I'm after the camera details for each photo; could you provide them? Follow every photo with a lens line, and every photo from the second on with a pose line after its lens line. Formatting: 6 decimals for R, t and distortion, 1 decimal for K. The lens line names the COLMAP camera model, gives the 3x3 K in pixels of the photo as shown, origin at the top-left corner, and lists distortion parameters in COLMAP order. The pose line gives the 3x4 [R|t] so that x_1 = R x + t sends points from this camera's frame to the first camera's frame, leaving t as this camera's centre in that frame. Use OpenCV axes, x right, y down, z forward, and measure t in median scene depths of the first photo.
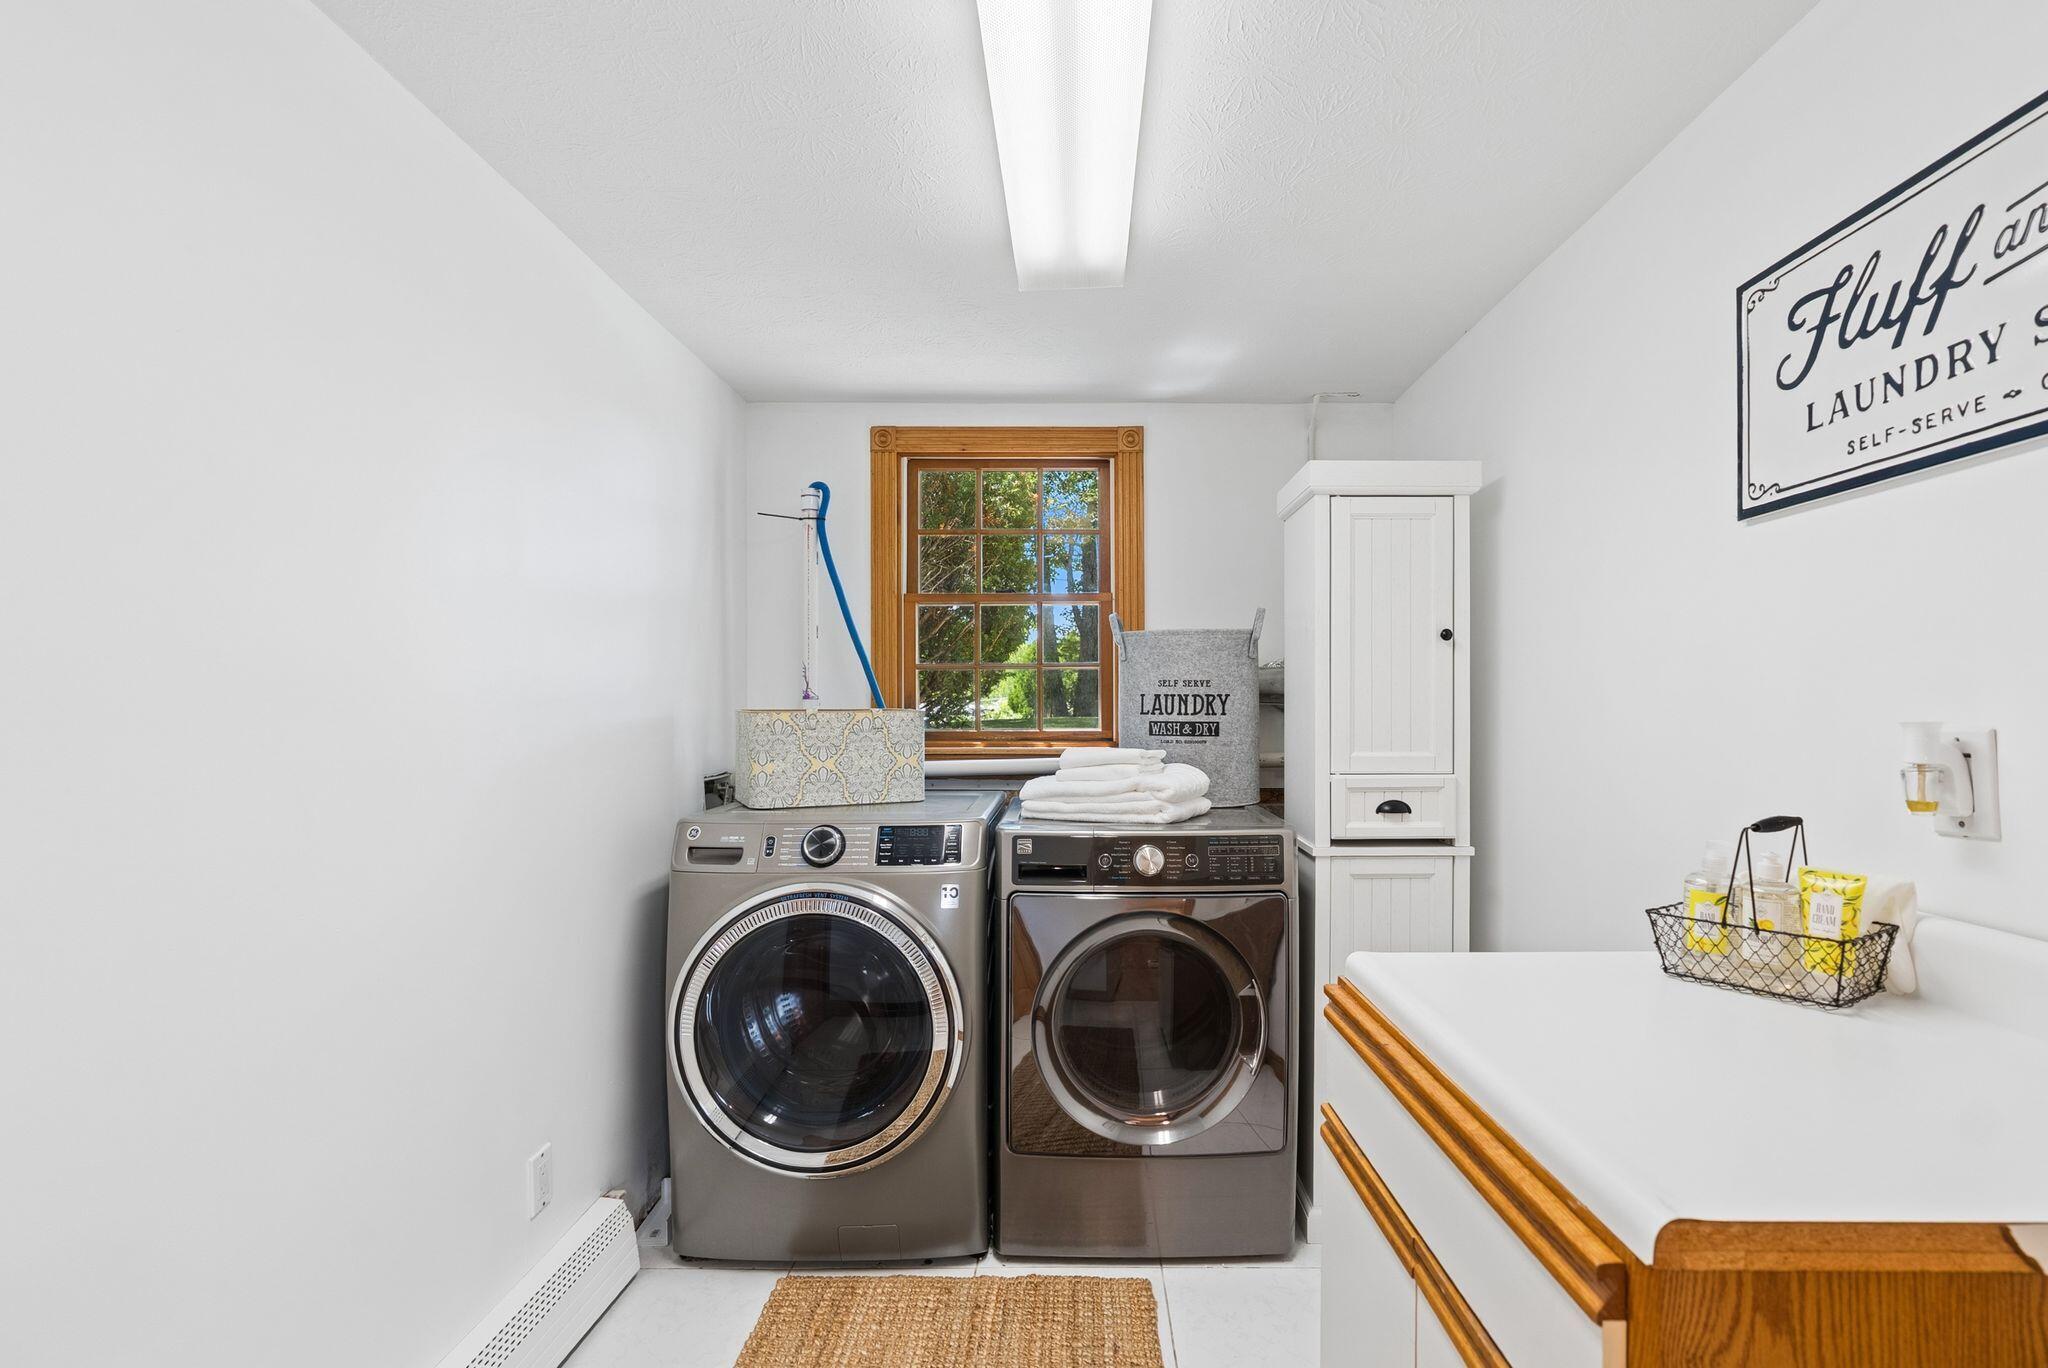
lens RADIAL K [[925.6, 0, 1026.8], [0, 925.6, 694.4], [0, 0, 1]] dist [-0.015542, 0.006566]
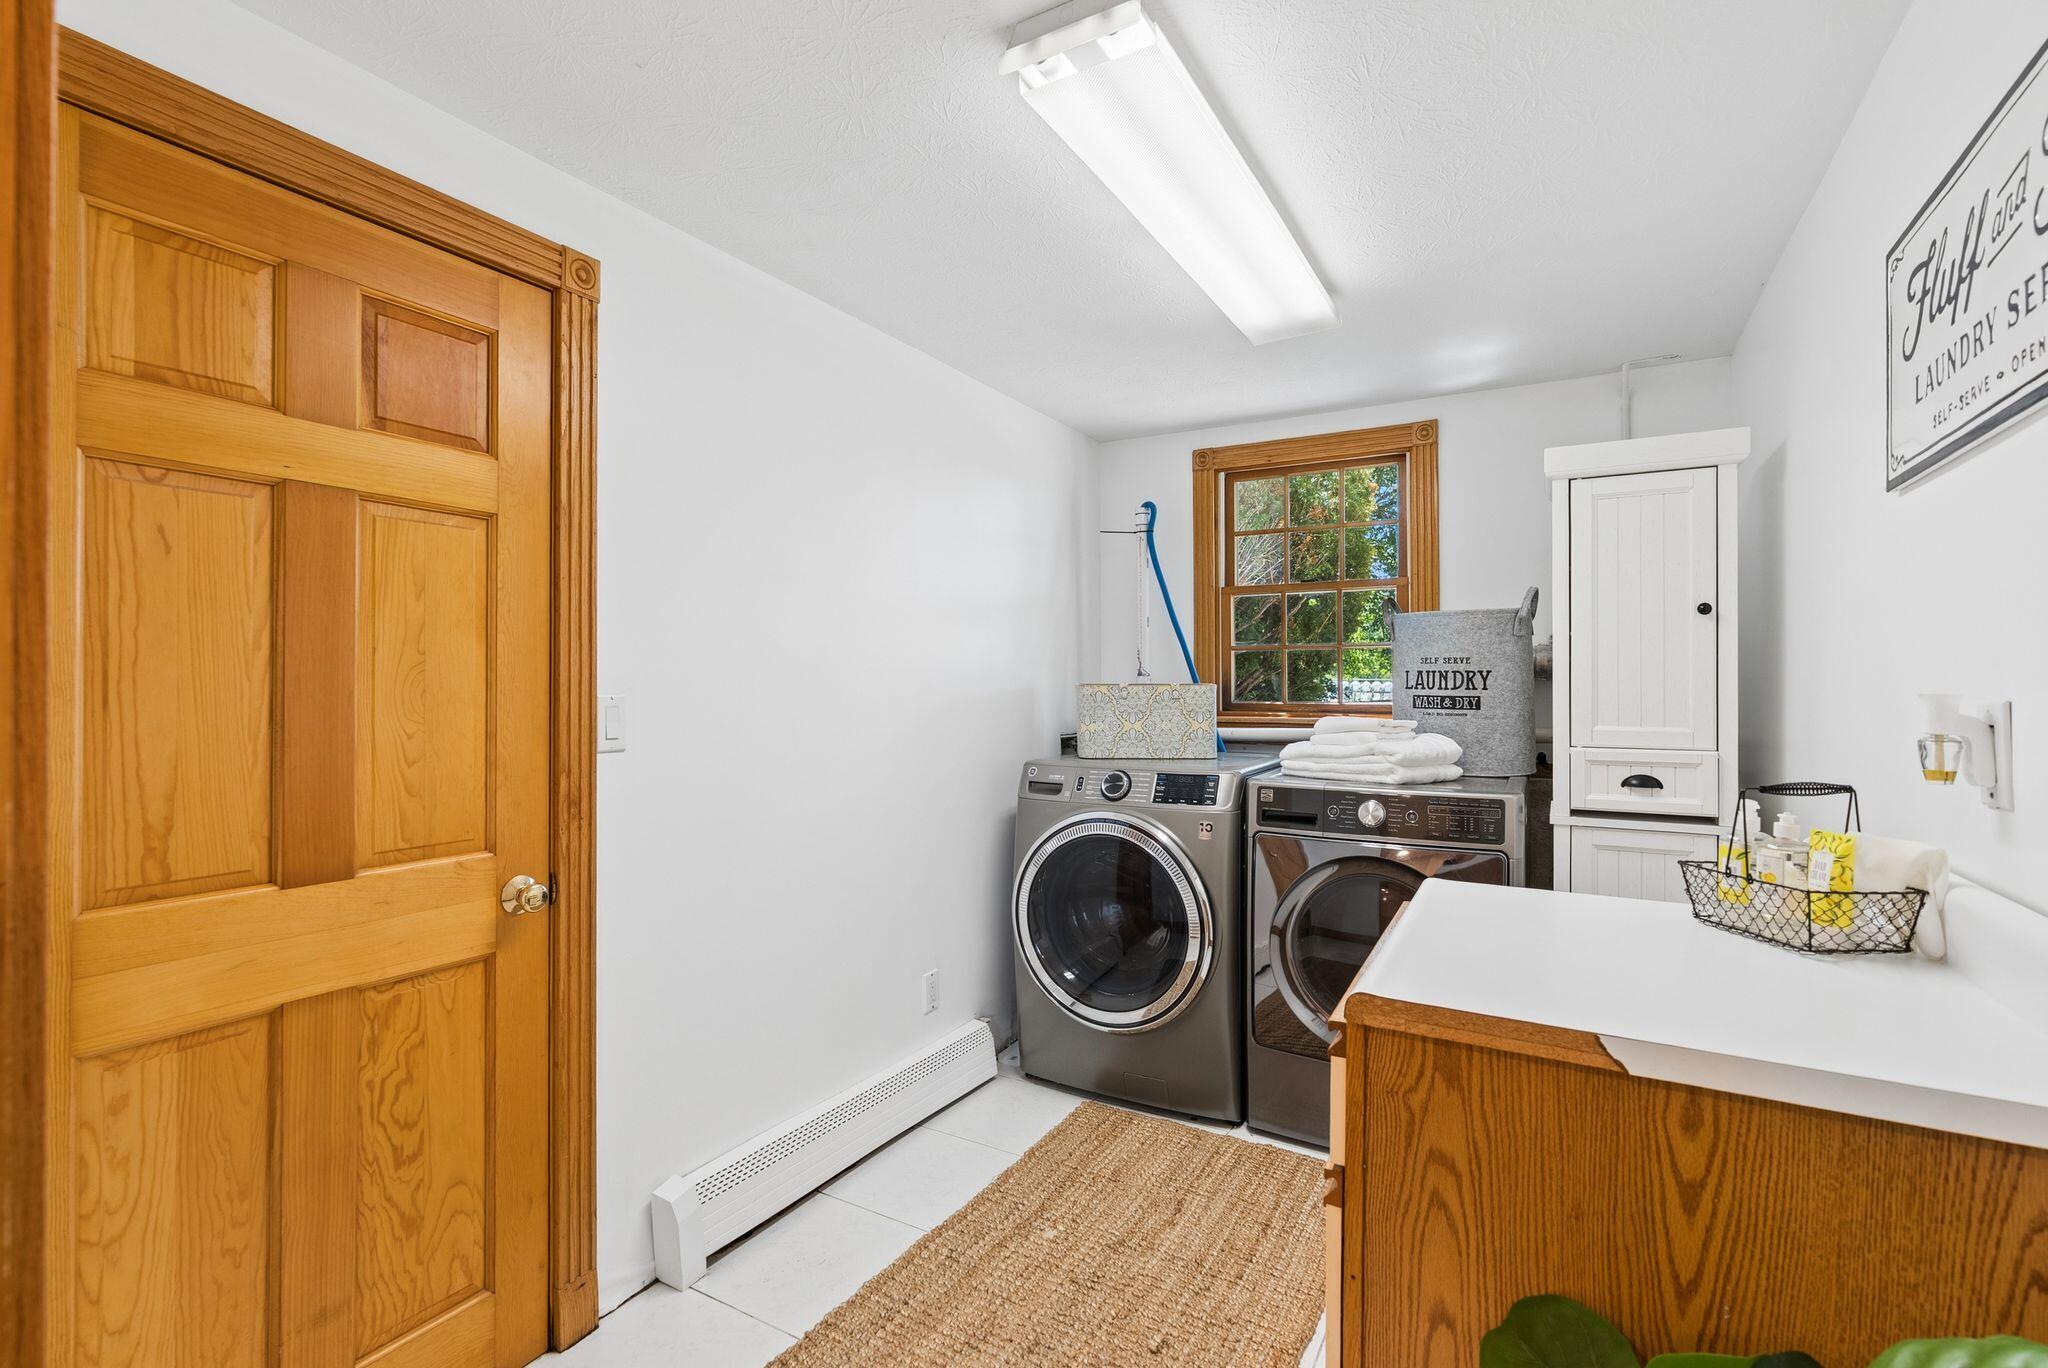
lens RADIAL K [[961.8, 0, 1016.7], [0, 961.8, 670.9], [0, 0, 1]] dist [0.000781, 0.000233]
pose [[0.860329, -0.004550, -0.509719, 0.348231], [0.003666, 0.999990, -0.002738, 0.001642], [0.509726, 0.000487, 0.860337, -0.255586]]
